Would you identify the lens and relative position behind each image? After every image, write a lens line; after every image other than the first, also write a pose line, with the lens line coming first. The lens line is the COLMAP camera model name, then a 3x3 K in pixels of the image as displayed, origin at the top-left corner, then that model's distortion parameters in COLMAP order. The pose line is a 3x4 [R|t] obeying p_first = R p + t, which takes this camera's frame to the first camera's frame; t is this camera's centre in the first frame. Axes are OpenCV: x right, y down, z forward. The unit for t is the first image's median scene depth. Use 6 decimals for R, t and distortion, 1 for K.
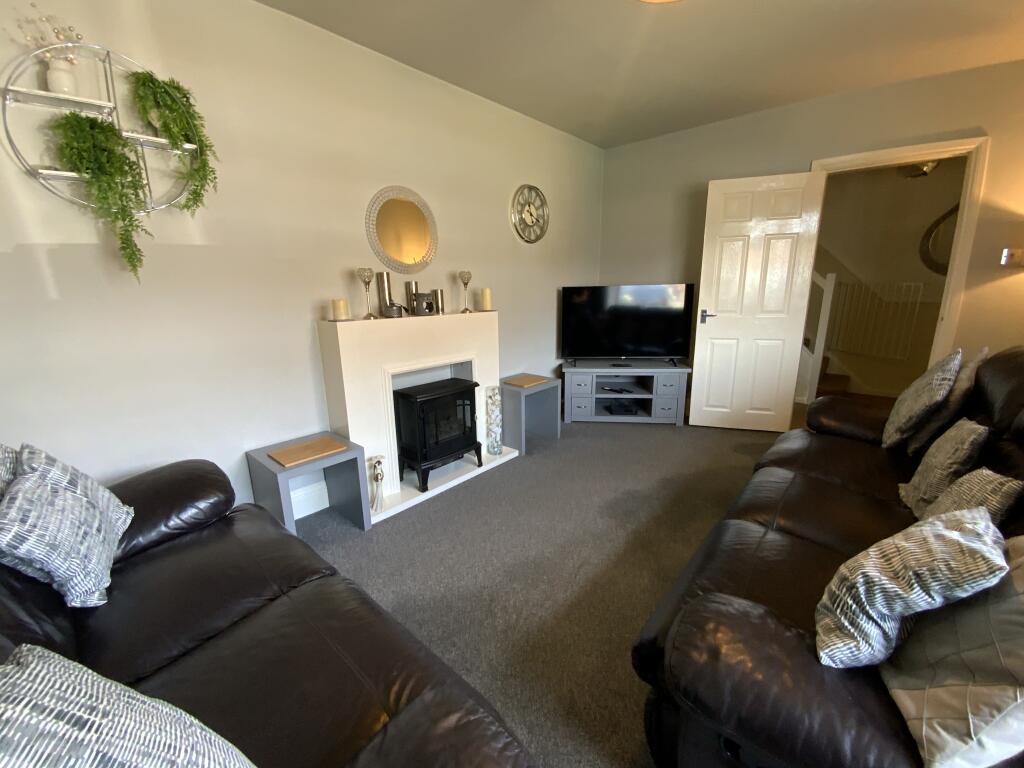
lens RADIAL K [[418.1, 0, 512.0], [0, 418.1, 384.0], [0, 0, 1]] dist [0.026747, -0.020881]
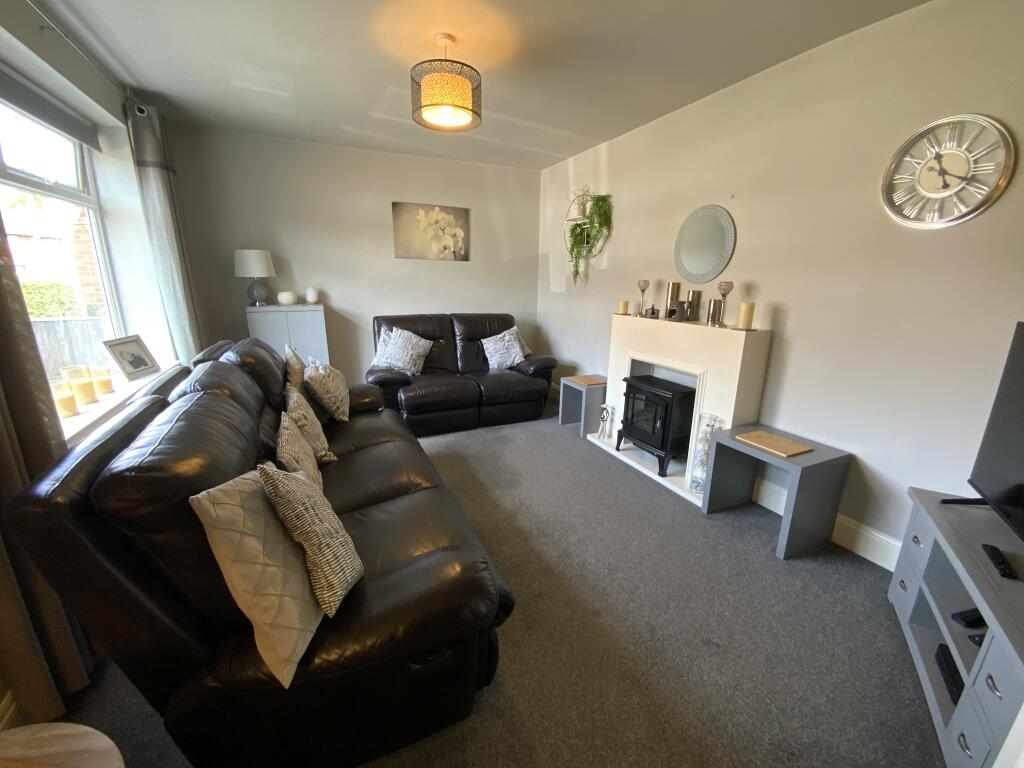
lens RADIAL K [[418.1, 0, 512.0], [0, 418.1, 384.0], [0, 0, 1]] dist [0.026747, -0.020881]
pose [[-0.395449, 0.212012, -0.893684, 1.096680], [-0.231985, 0.918393, 0.320525, -0.289070], [0.888709, 0.334073, -0.313994, 1.104503]]
